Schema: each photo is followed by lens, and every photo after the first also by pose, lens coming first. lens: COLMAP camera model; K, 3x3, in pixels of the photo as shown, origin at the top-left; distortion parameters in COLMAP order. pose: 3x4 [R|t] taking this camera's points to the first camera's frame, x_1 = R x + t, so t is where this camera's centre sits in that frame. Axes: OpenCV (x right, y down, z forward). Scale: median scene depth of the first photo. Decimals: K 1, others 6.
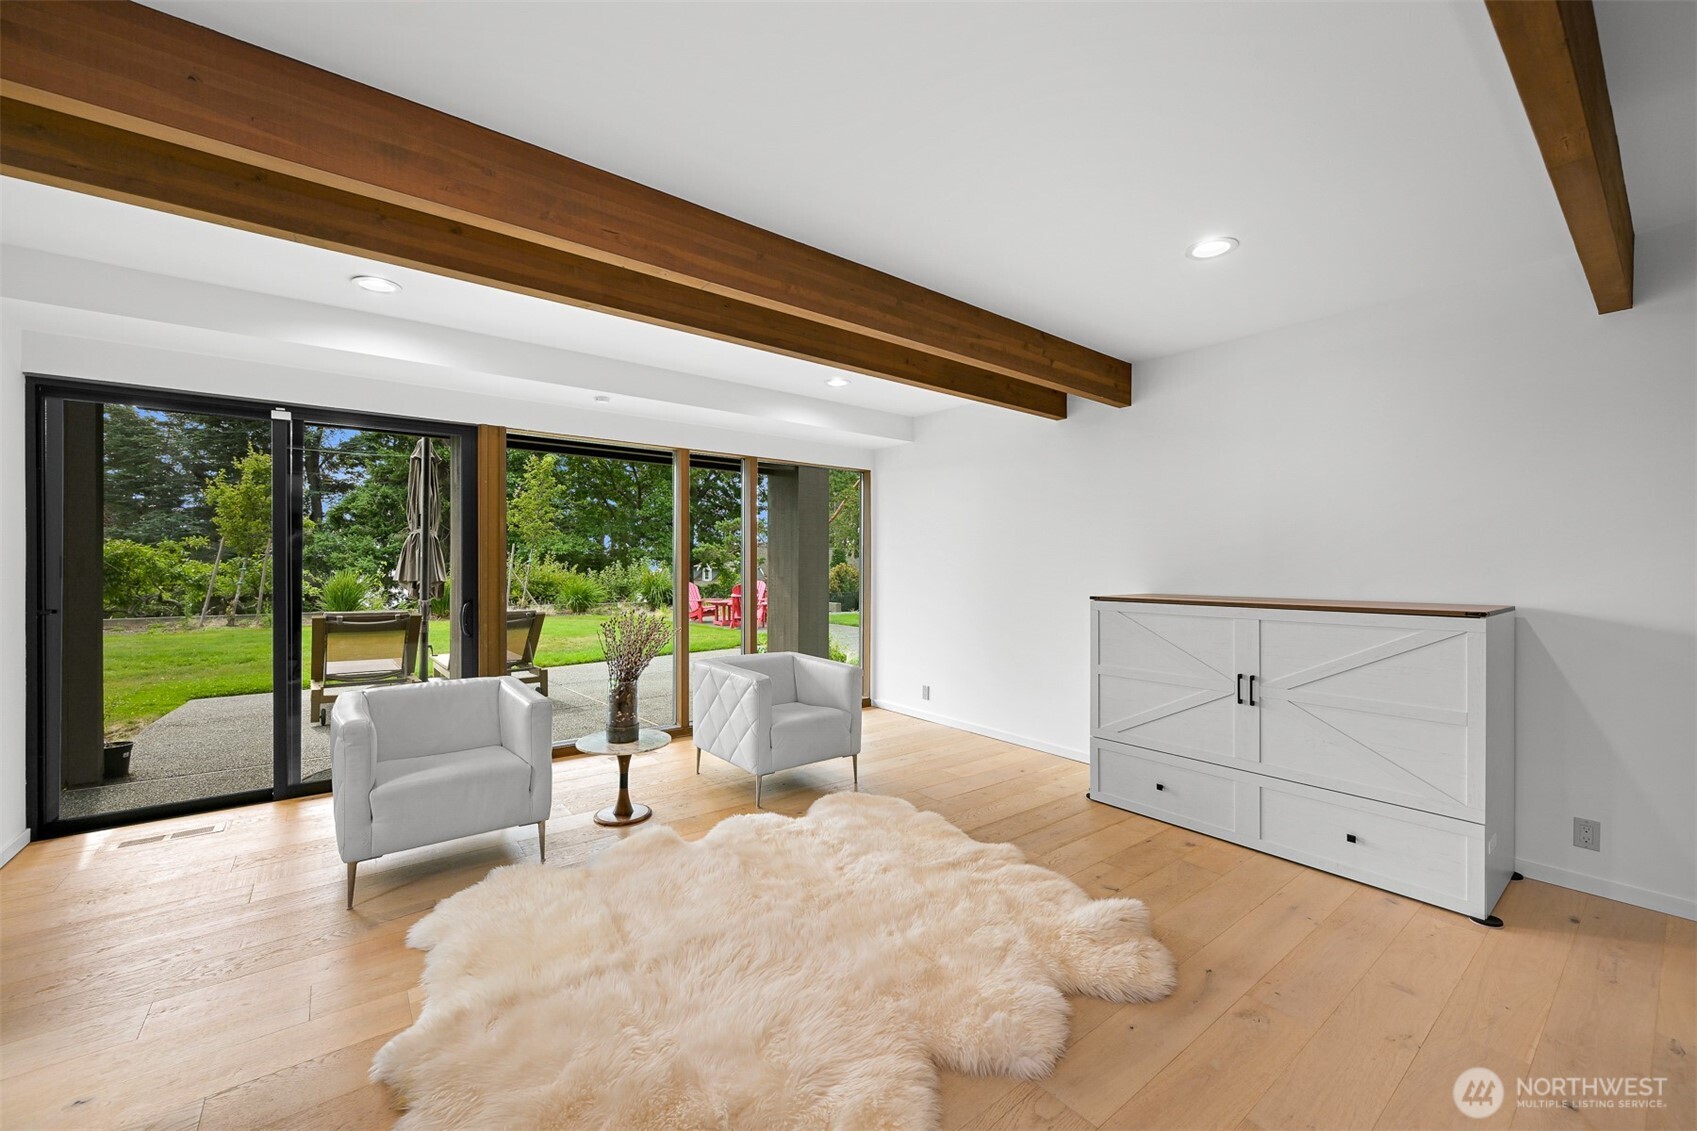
lens RADIAL K [[670.4, 0, 851.8], [0, 670.4, 569.4], [0, 0, 1]] dist [0.001751, 0.000087]
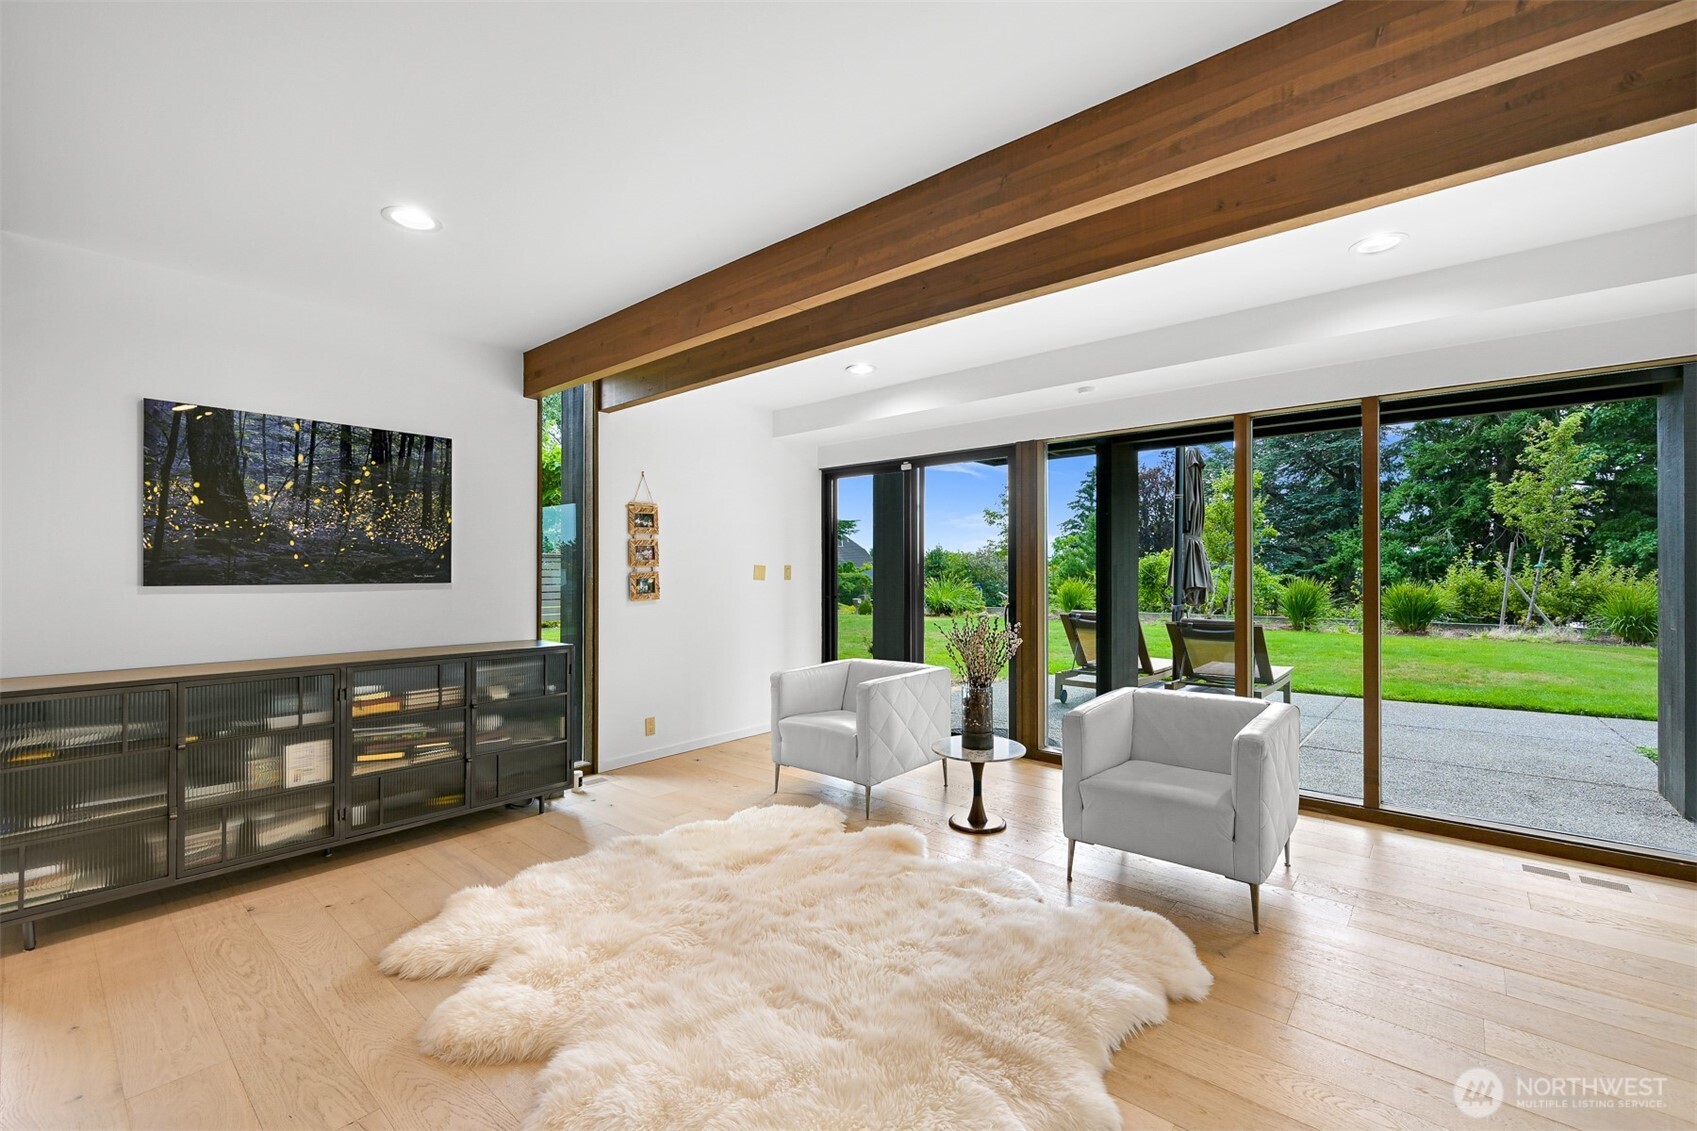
lens RADIAL K [[707.0, 0, 850.9], [0, 707.0, 569.3], [0, 0, 1]] dist [0.002077, 0.000097]
pose [[0.198622, -0.007104, -0.980050, 0.641455], [-0.003867, 0.999960, -0.008032, 0.003139], [0.980069, 0.005385, 0.198587, 0.610980]]
